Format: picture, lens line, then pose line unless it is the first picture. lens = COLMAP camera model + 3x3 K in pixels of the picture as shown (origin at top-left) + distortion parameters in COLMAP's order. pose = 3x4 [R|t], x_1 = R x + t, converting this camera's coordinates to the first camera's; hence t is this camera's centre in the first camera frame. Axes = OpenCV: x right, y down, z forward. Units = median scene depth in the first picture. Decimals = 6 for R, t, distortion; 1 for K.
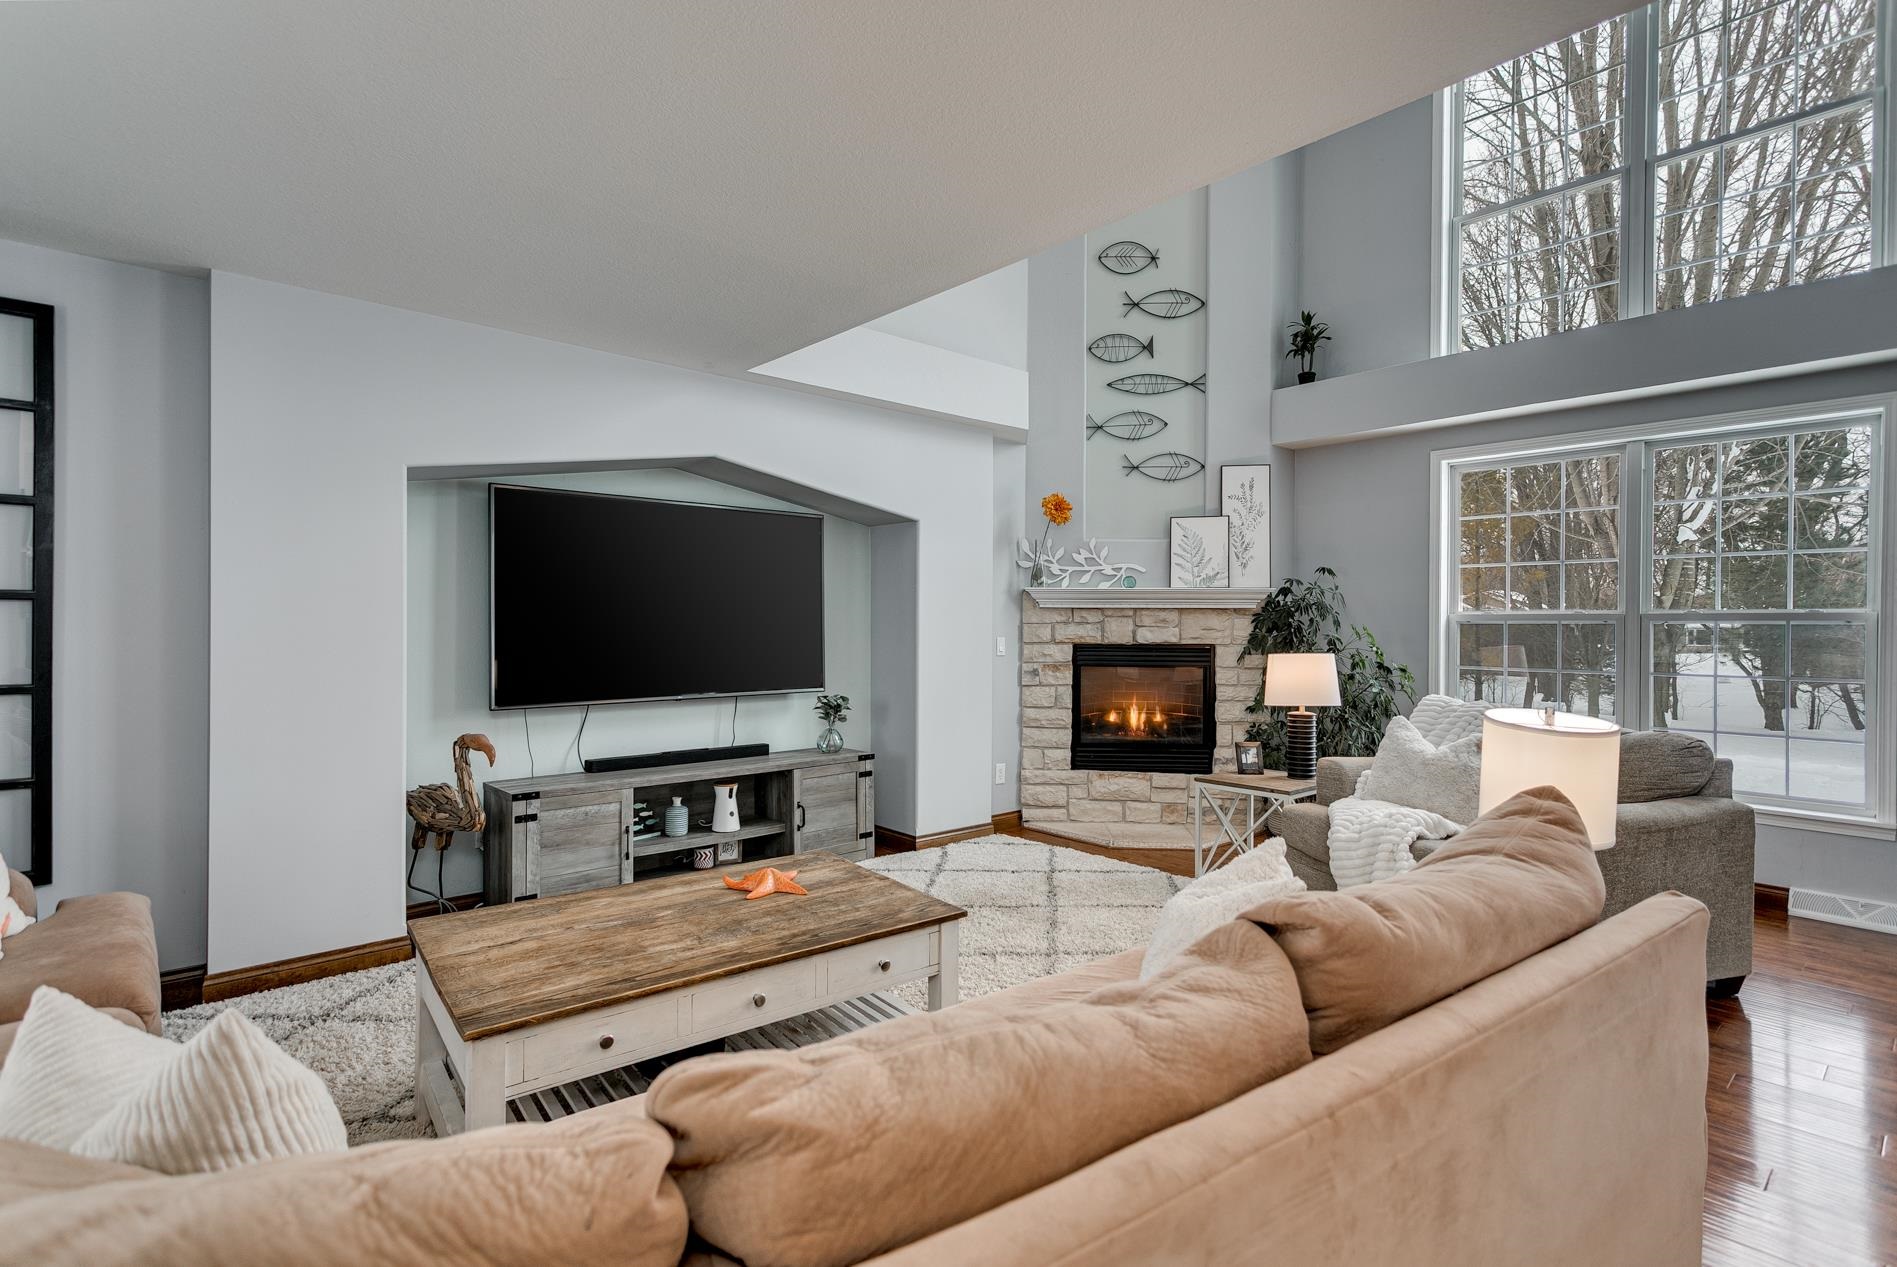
lens RADIAL K [[904.4, 0, 955.0], [0, 904.4, 625.8], [0, 0, 1]] dist [0.000064, -0.000023]
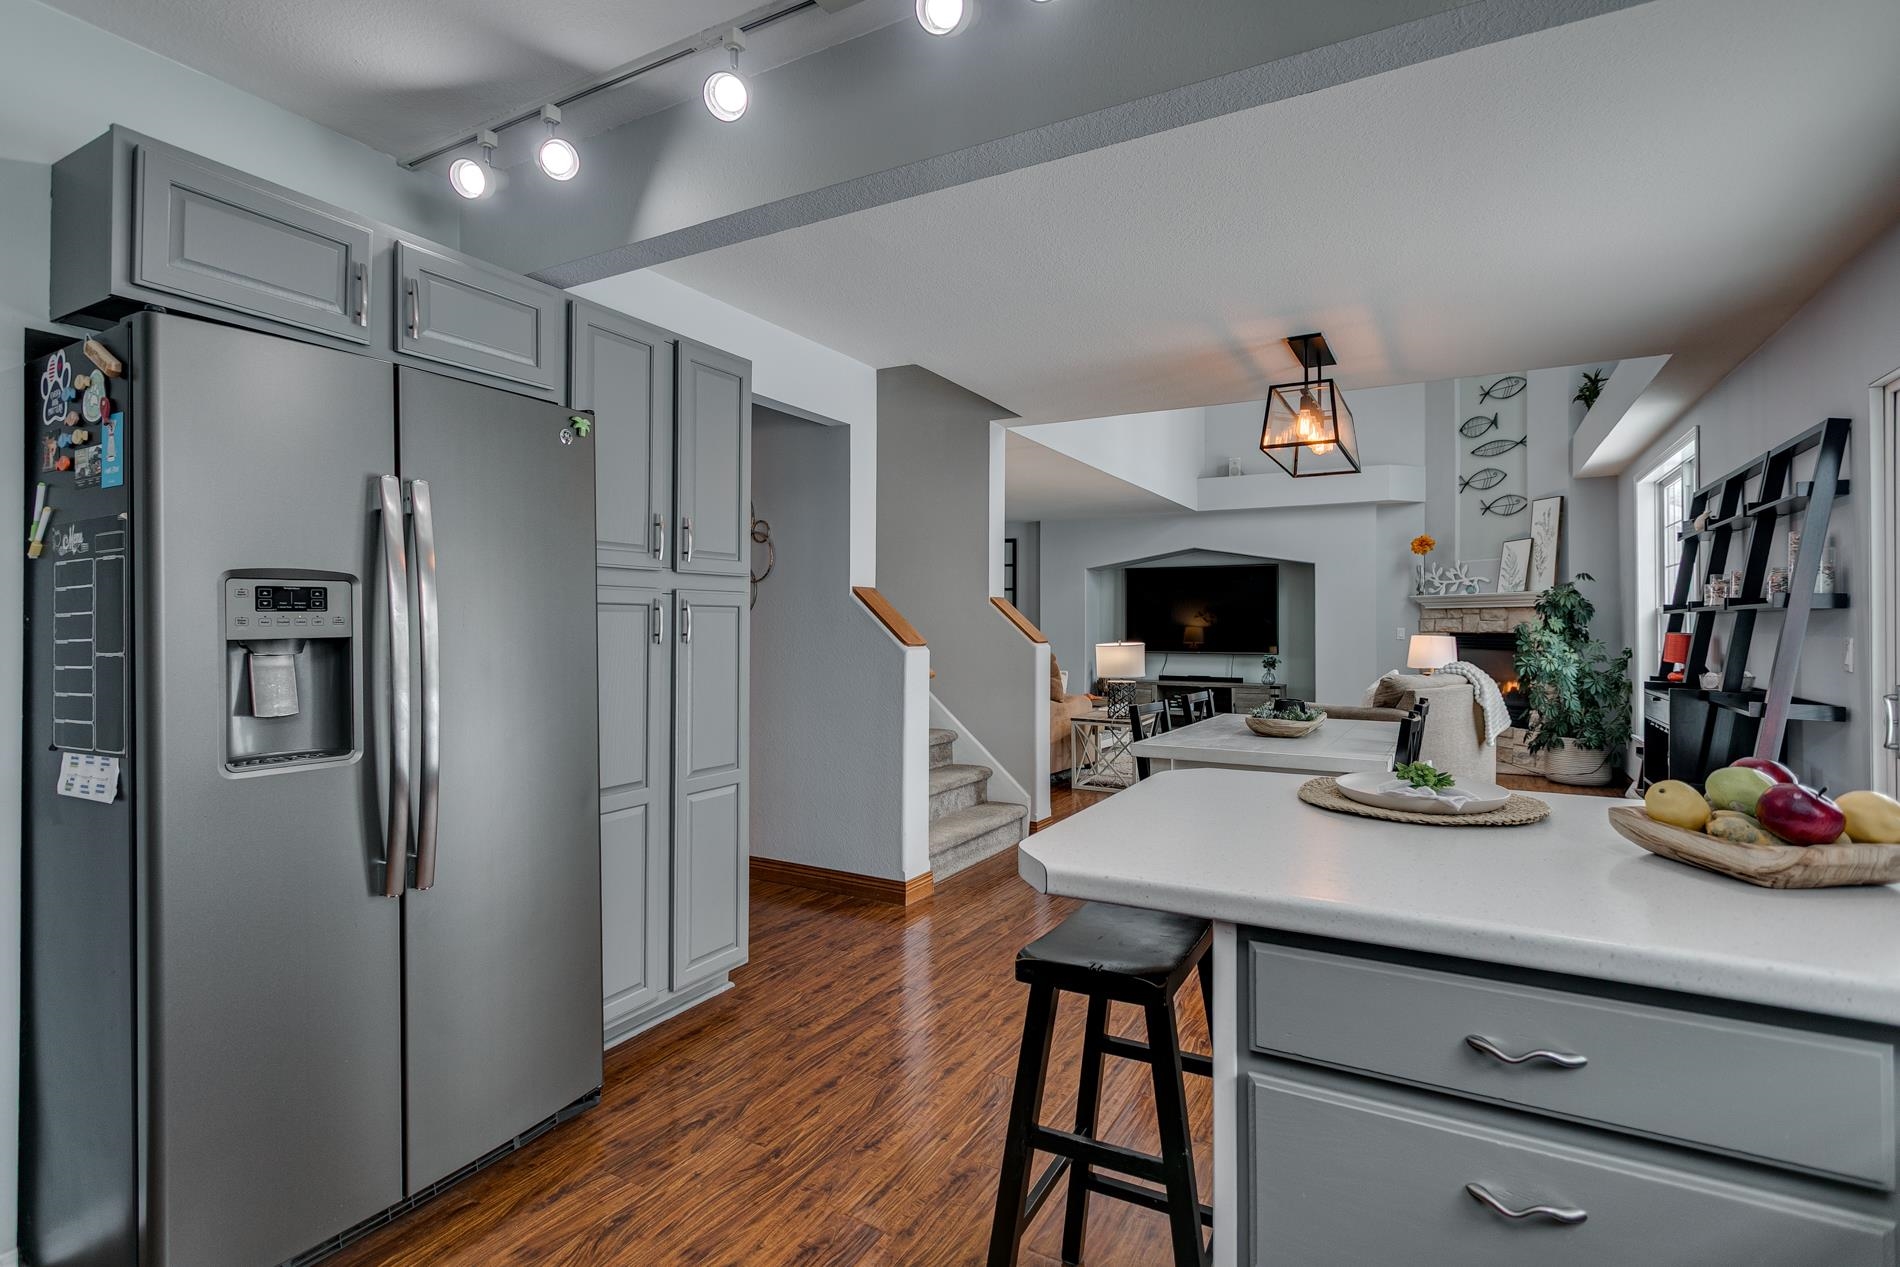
lens RADIAL K [[904.0, 0, 946.7], [0, 904.0, 602.8], [0, 0, 1]] dist [-0.002086, -0.000146]
pose [[0.317105, -0.024431, -0.948076, 1.288297], [-0.003392, 0.999633, -0.026895, 0.013735], [0.948384, 0.011745, 0.316906, -0.252400]]
